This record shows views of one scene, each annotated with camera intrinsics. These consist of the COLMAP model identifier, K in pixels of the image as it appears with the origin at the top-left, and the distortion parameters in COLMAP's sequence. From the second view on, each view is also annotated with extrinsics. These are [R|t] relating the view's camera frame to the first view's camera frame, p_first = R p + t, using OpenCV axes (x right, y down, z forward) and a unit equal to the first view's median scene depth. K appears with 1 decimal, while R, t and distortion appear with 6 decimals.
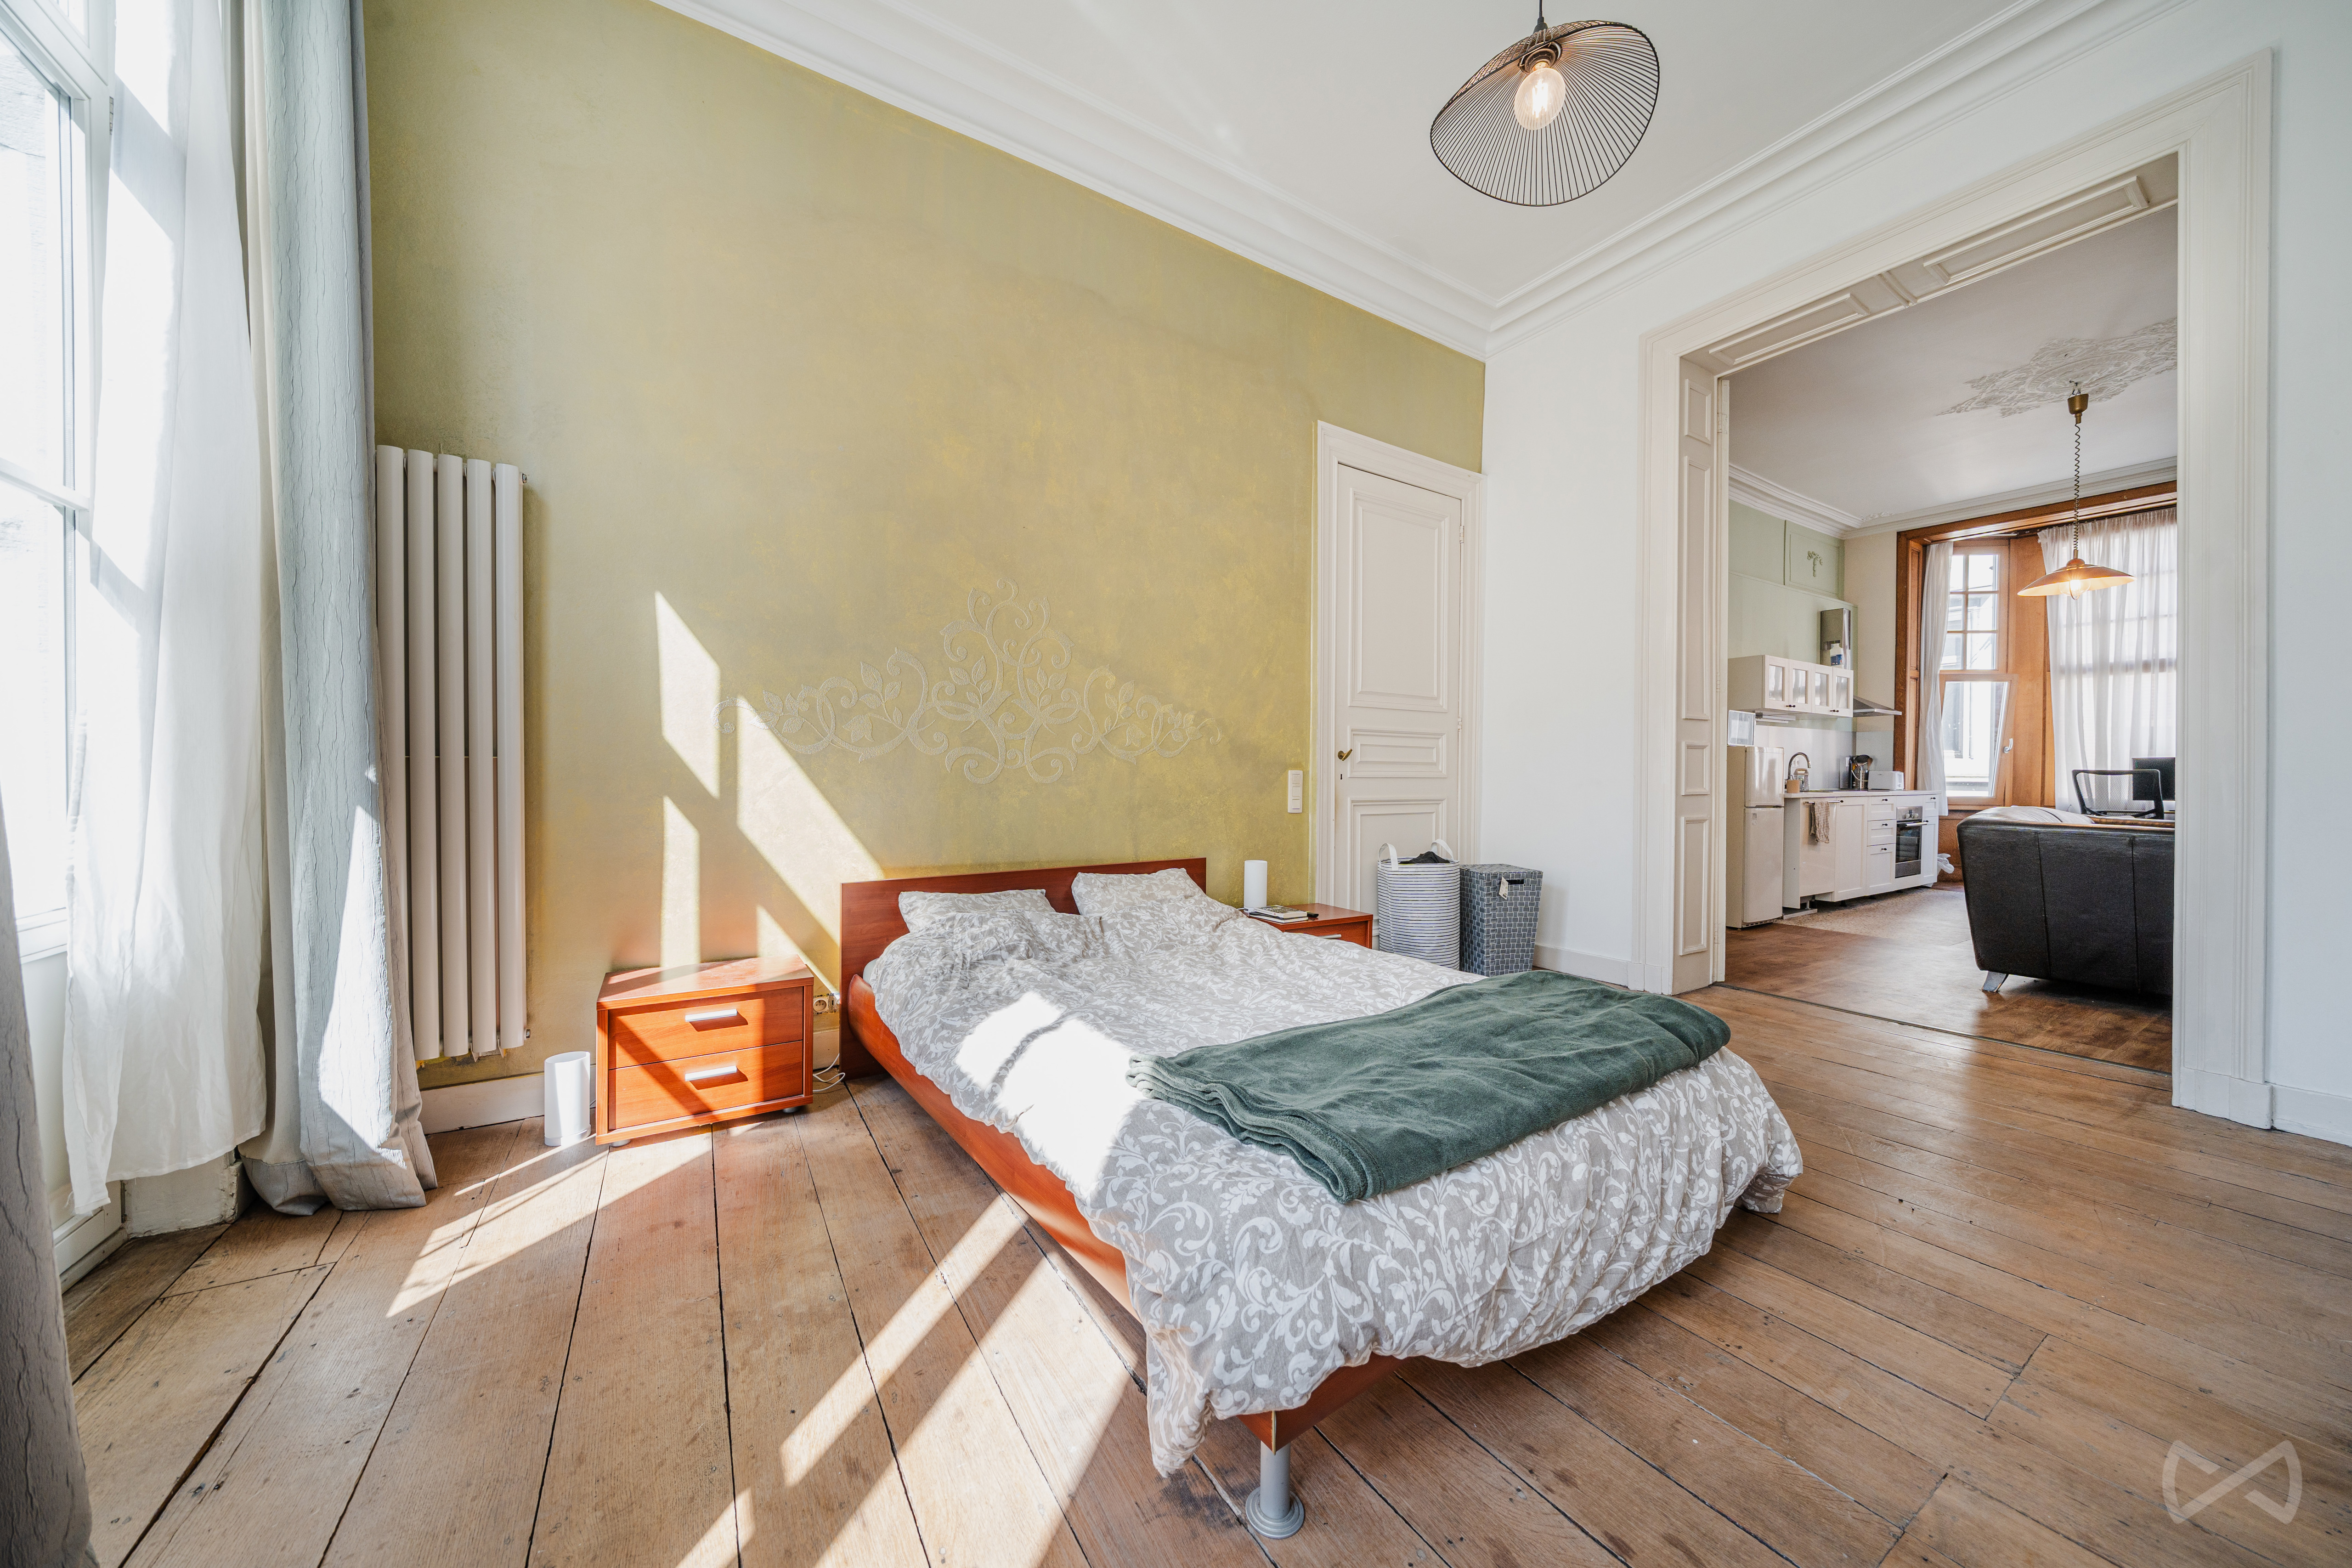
lens RADIAL K [[799.1, 0, 1186.8], [0, 799.1, 785.8], [0, 0, 1]] dist [0.001918, -0.002727]
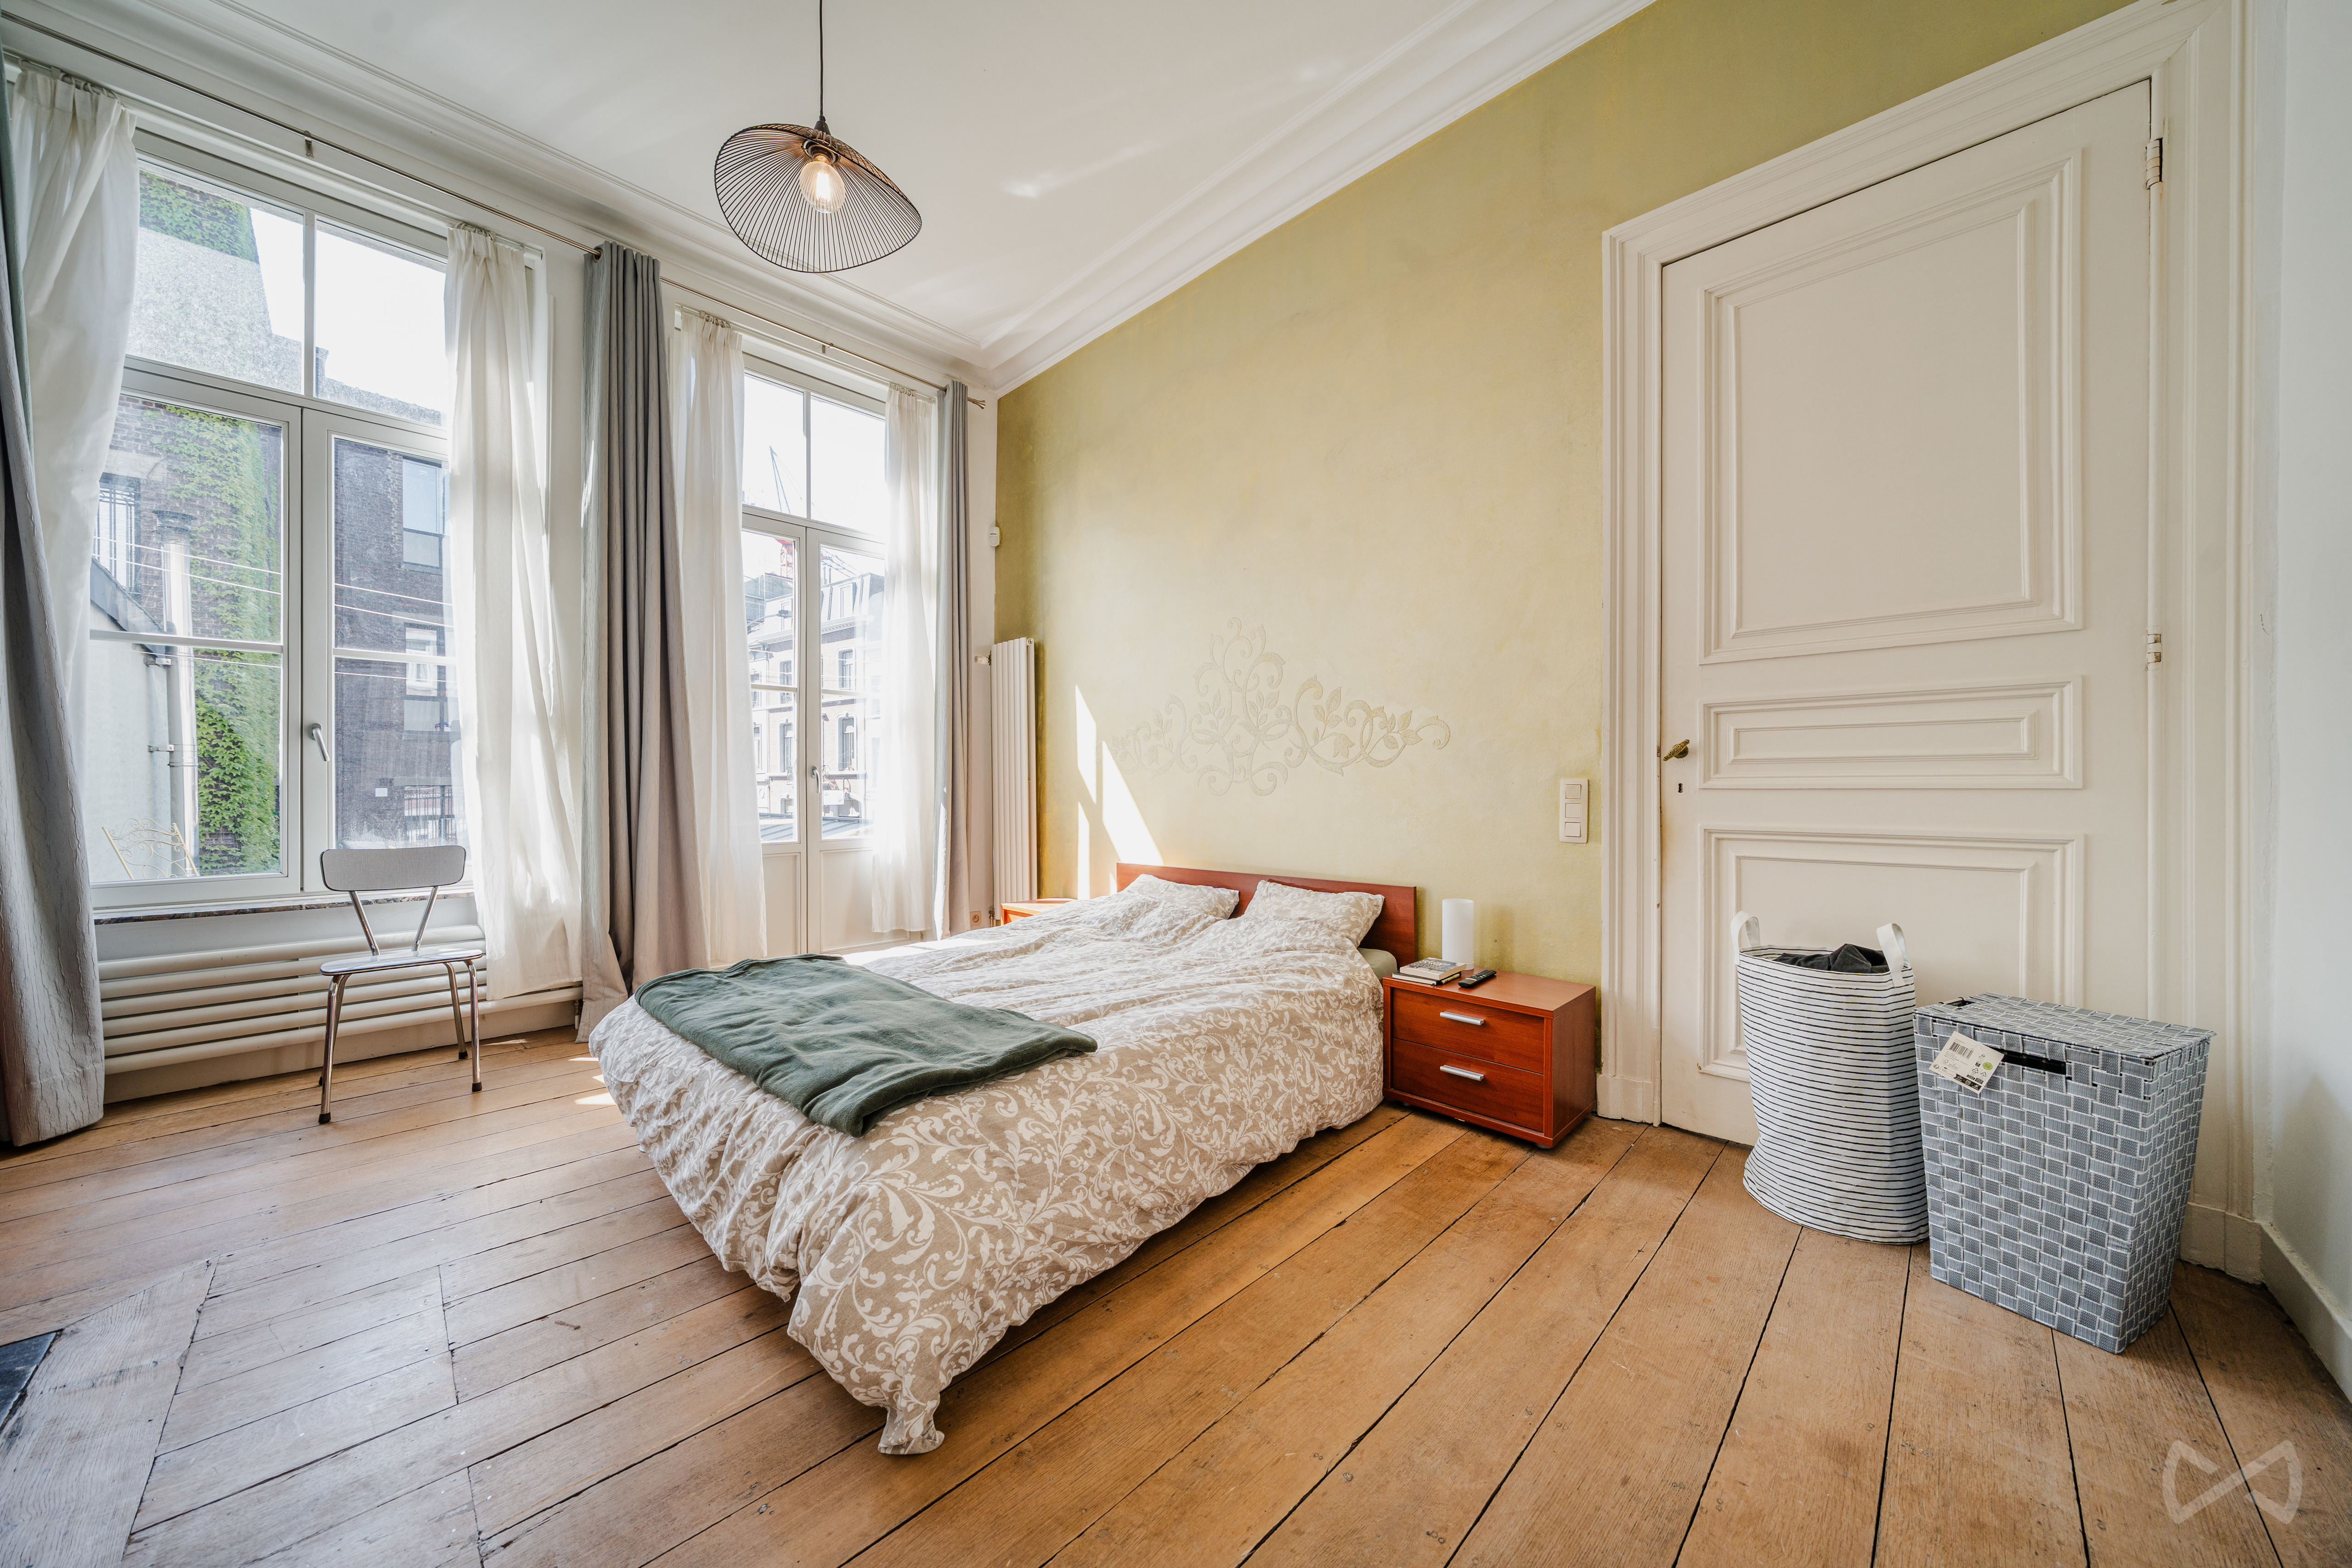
lens RADIAL K [[799.1, 0, 1186.8], [0, 799.1, 785.8], [0, 0, 1]] dist [0.001918, -0.002727]
pose [[0.236591, -0.007903, -0.971577, 1.034867], [-0.009876, 0.999896, -0.010539, -0.006563], [0.971559, 0.012089, 0.236488, 0.774831]]
